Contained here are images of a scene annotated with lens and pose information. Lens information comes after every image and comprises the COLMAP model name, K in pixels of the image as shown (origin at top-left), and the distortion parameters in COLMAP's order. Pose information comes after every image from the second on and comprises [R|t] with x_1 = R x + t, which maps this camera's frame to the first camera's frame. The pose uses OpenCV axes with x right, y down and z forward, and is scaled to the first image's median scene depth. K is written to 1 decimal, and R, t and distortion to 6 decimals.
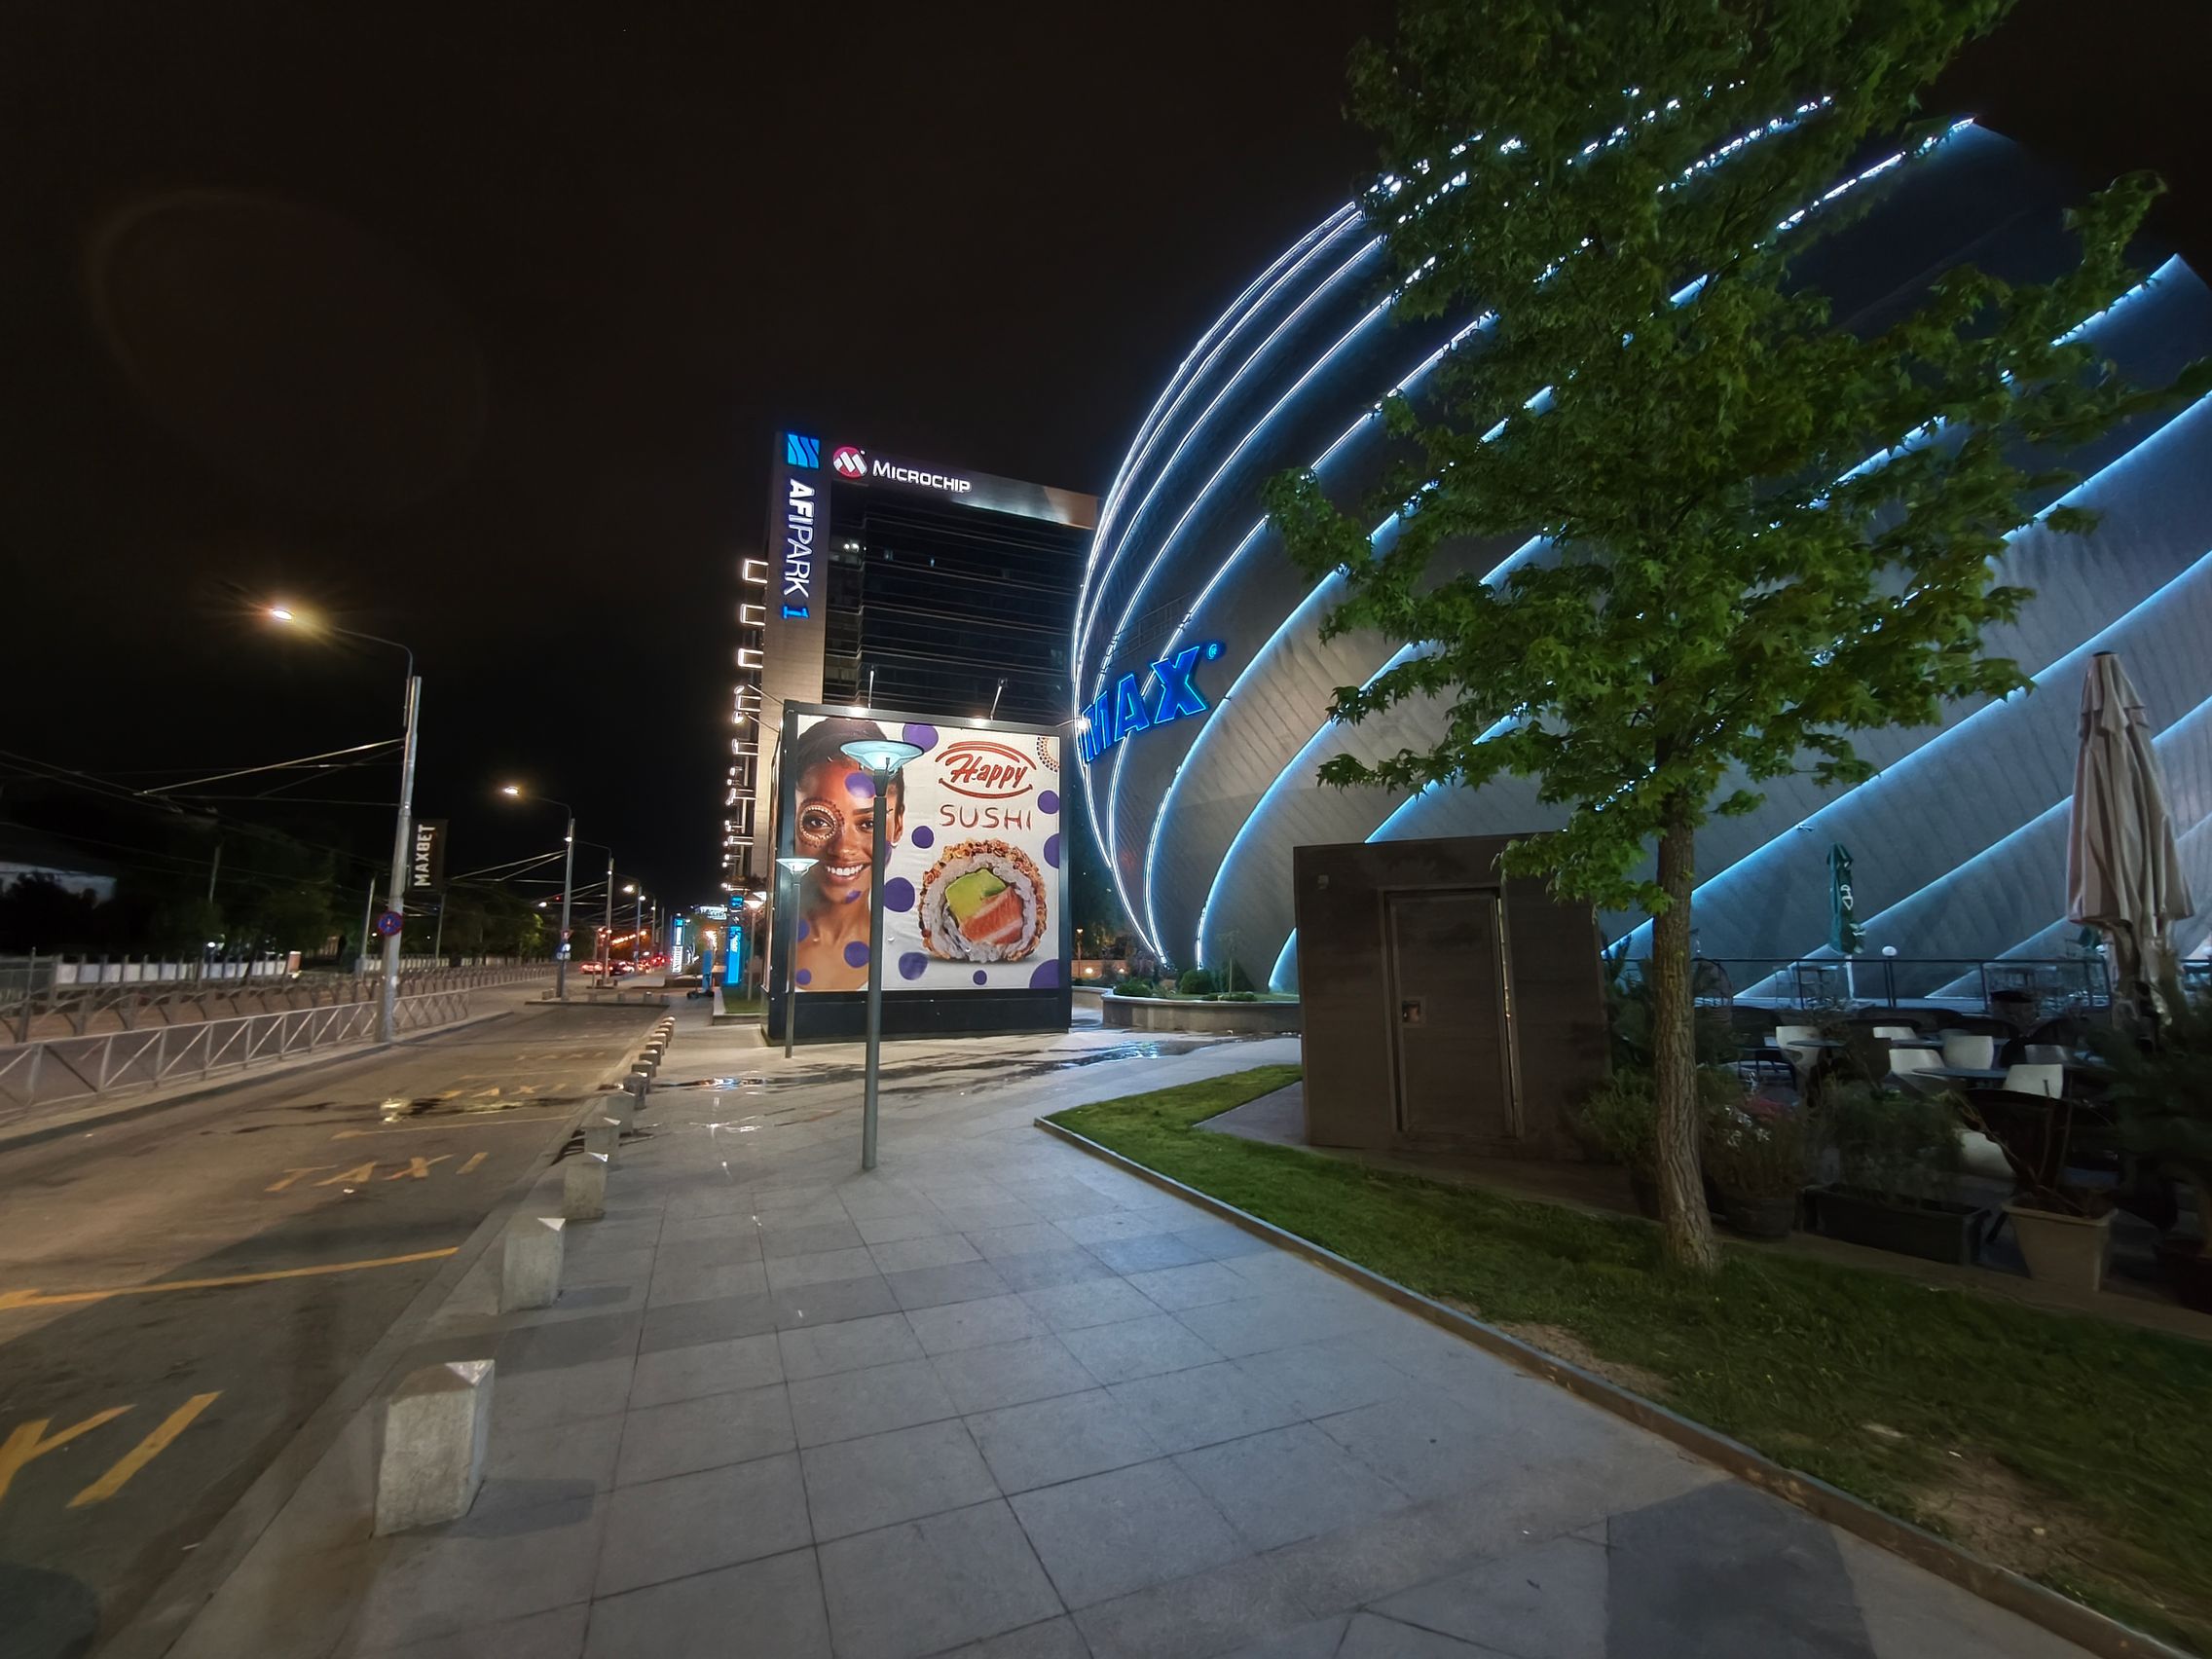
lens RADIAL K [[951.0, 0, 1105.2], [0, 951.0, 833.3], [0, 0, 1]] dist [-0.004054, 0.001266]
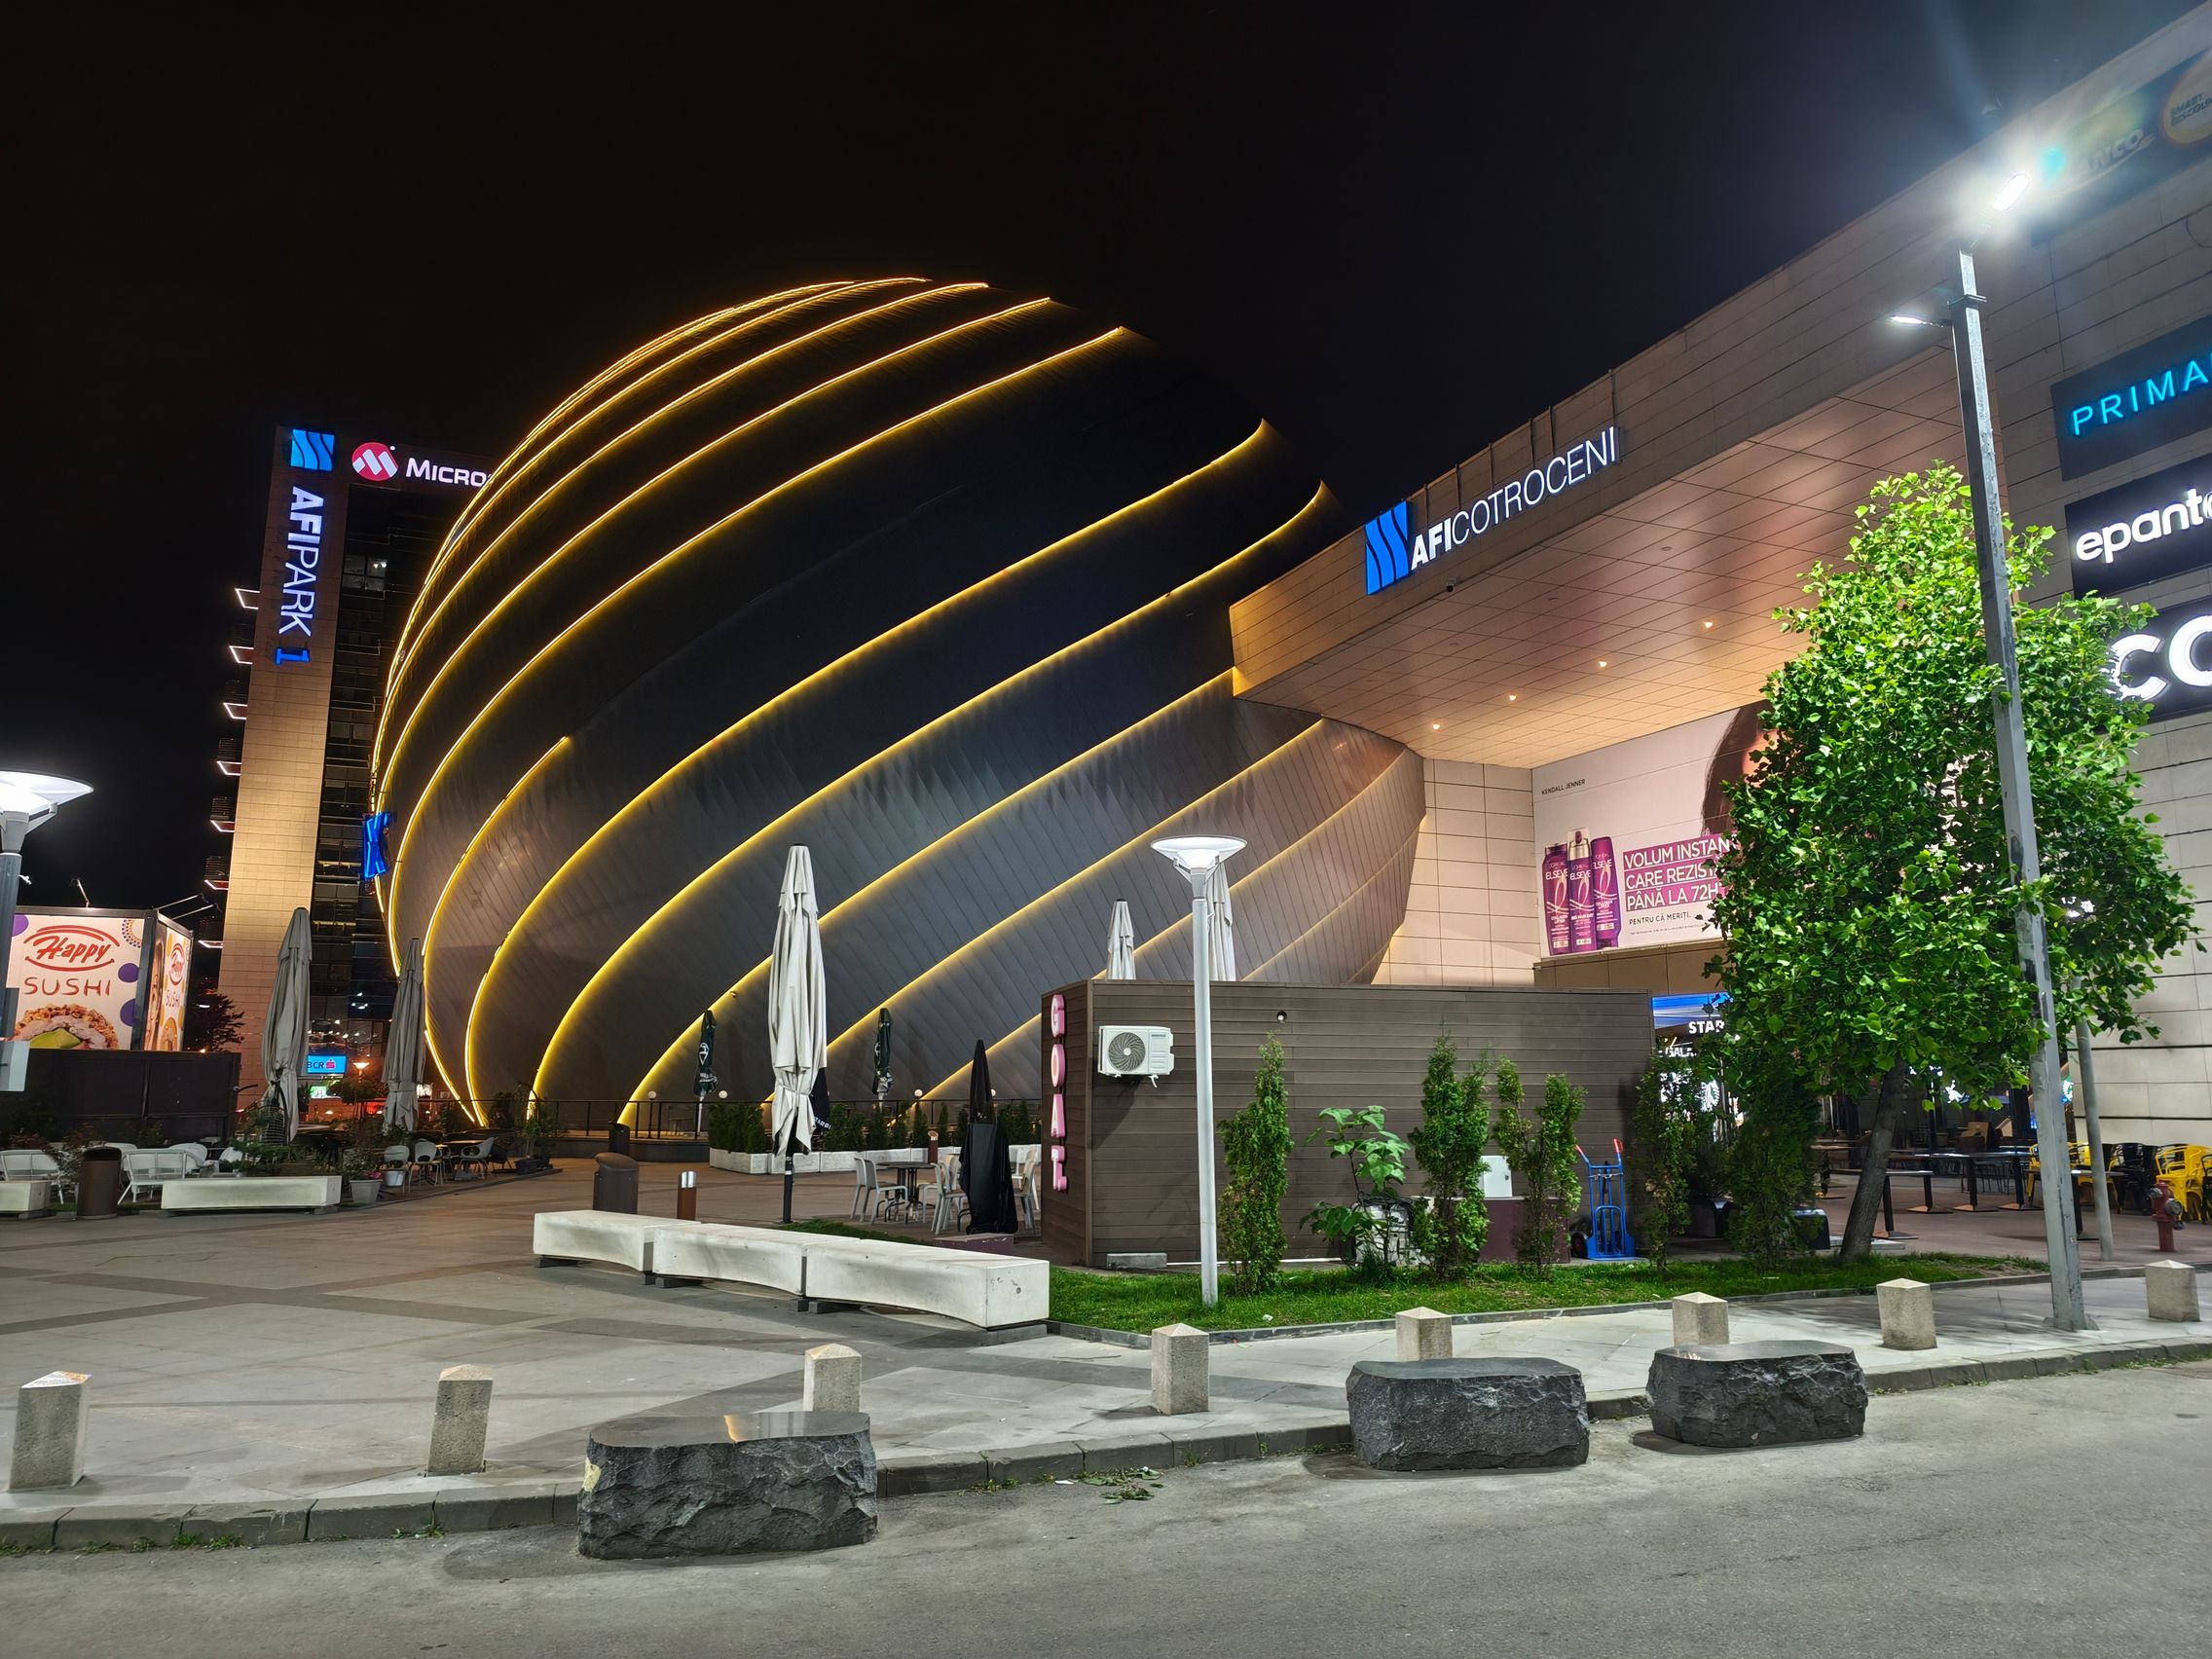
lens RADIAL K [[1565.2, 0, 1108.9], [0, 1565.2, 824.3], [0, 0, 1]] dist [0.037463, -0.055536]
pose [[0.999994, 0.002183, 0.002550, 0.365850], [-0.002086, 0.999298, -0.037396, -0.045855], [-0.002630, 0.037391, 0.999297, -0.320966]]
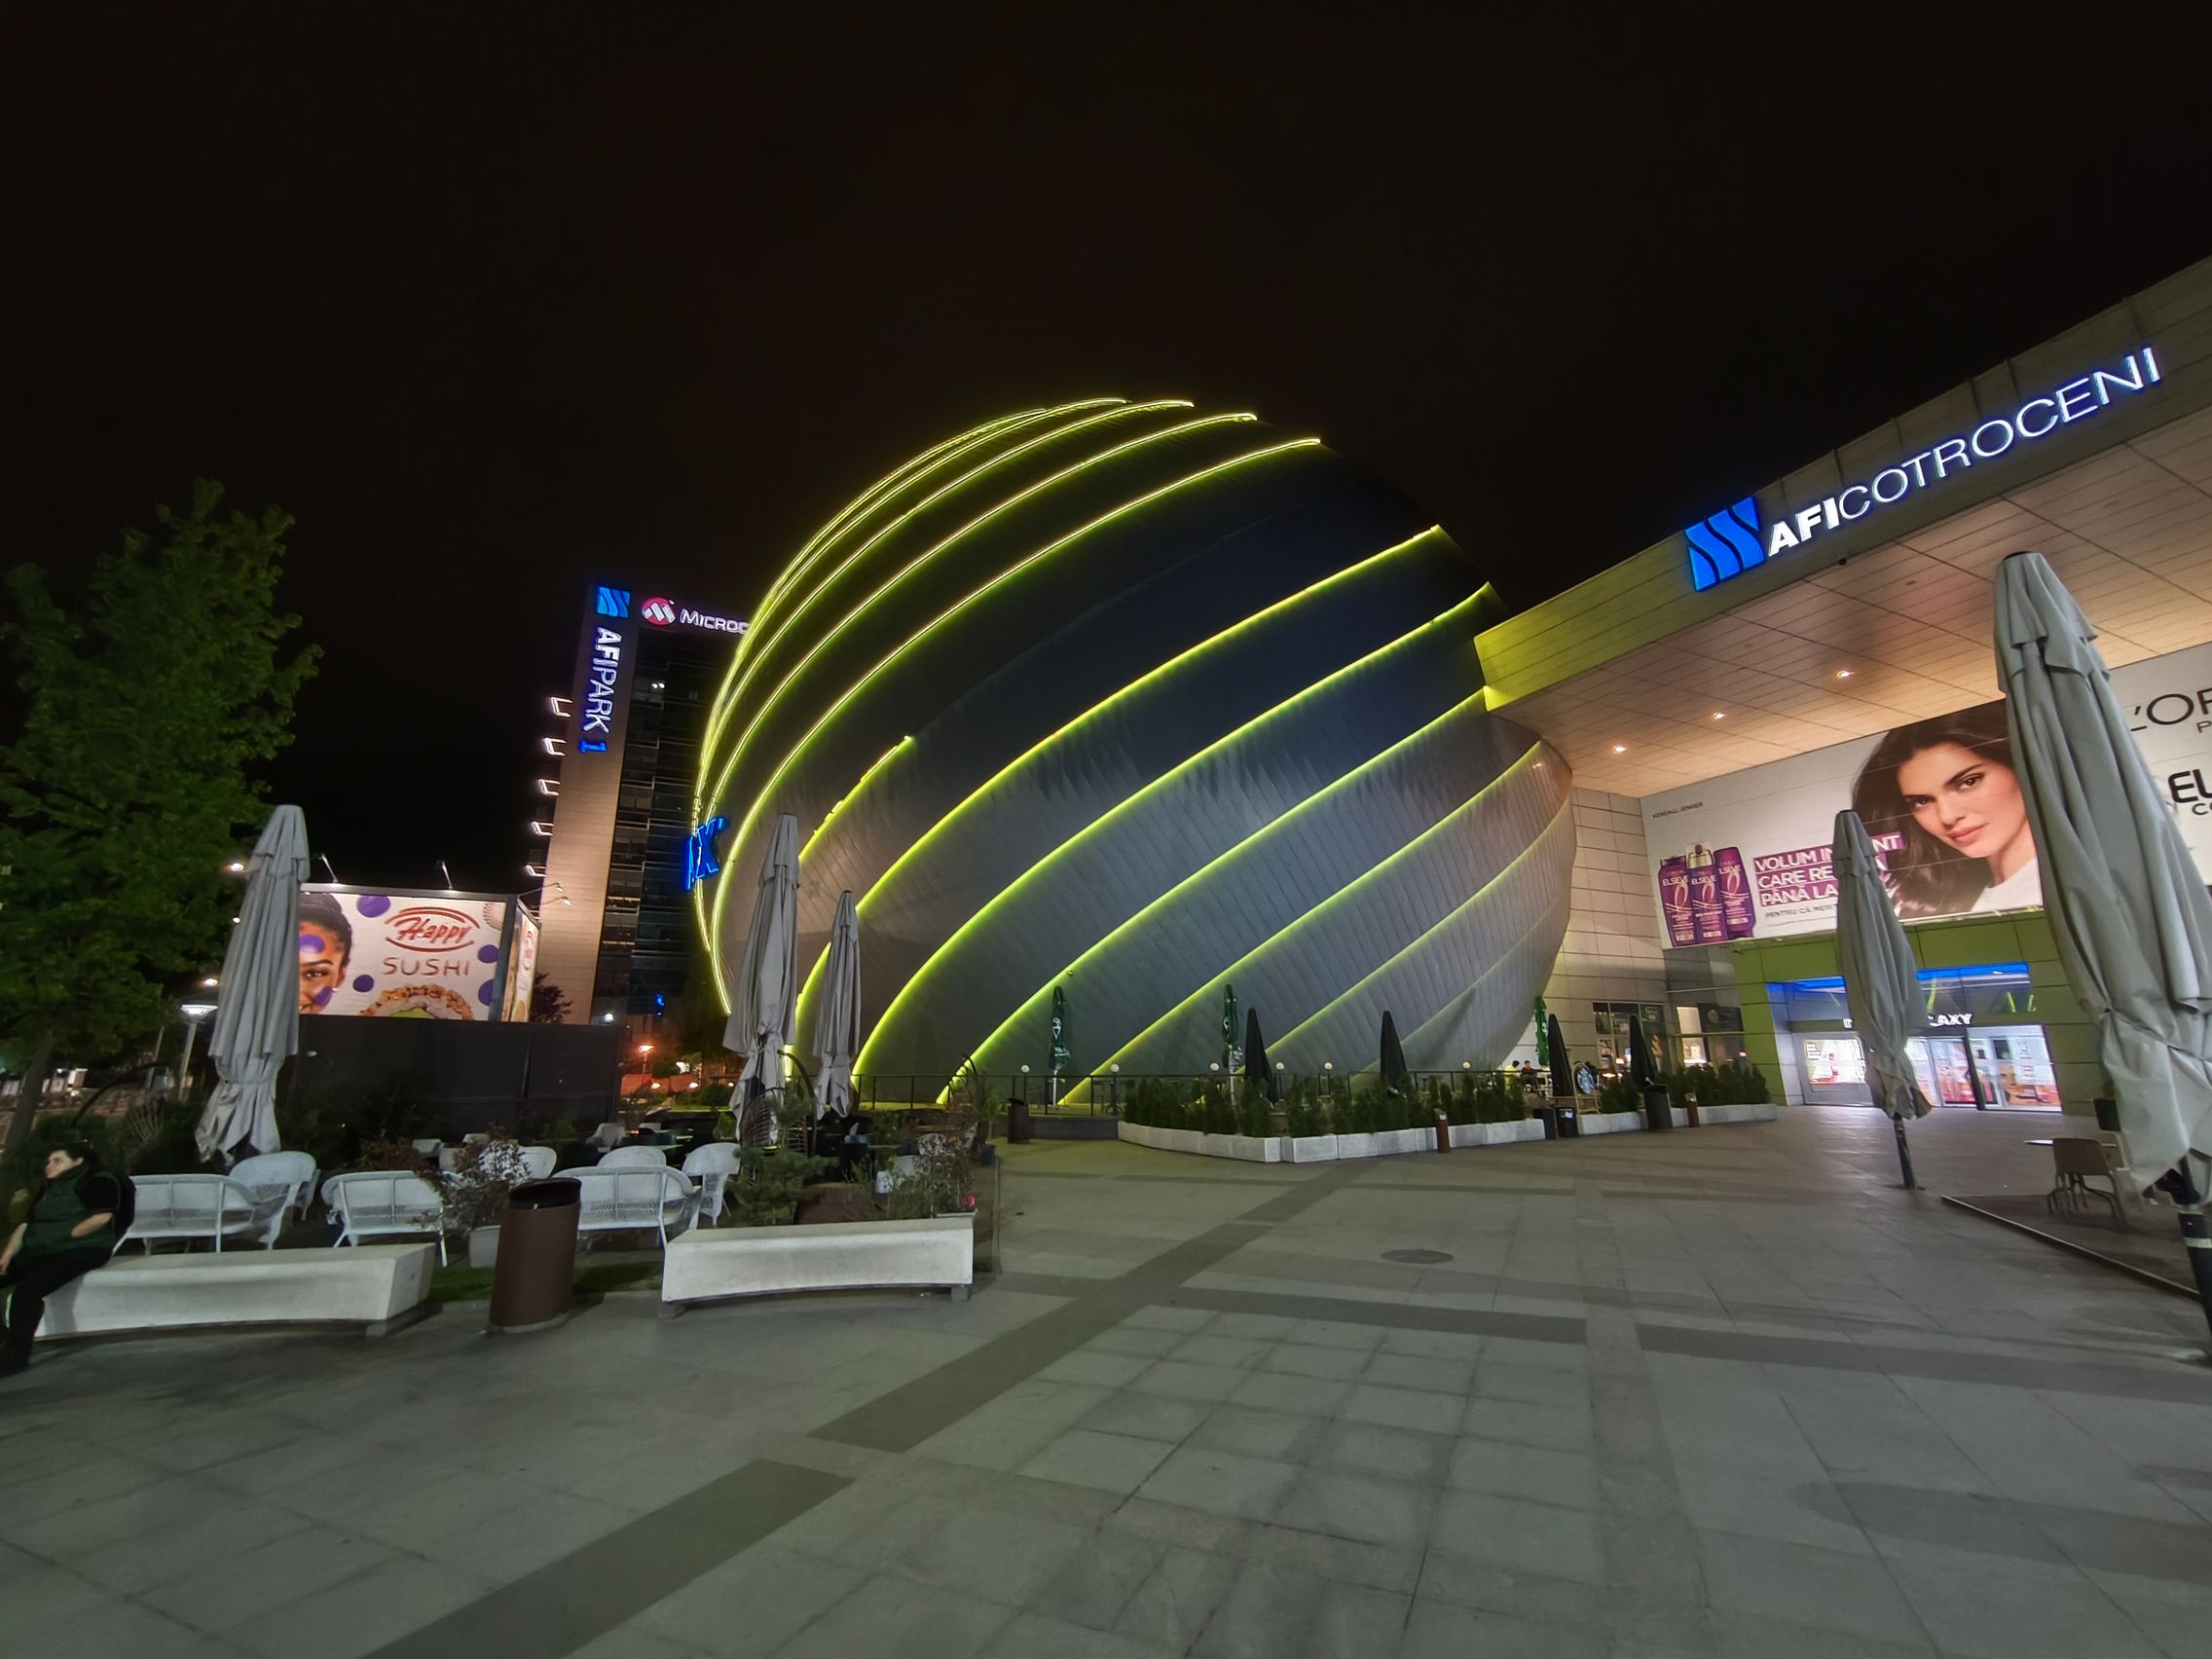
lens RADIAL K [[951.0, 0, 1113.5], [0, 951.0, 832.3], [0, 0, 1]] dist [-0.004054, 0.001266]
pose [[0.998472, 0.005841, 0.054948, 0.215858], [0.000177, 0.994056, -0.108867, -0.016948], [-0.055258, 0.108711, 0.992536, -0.104021]]
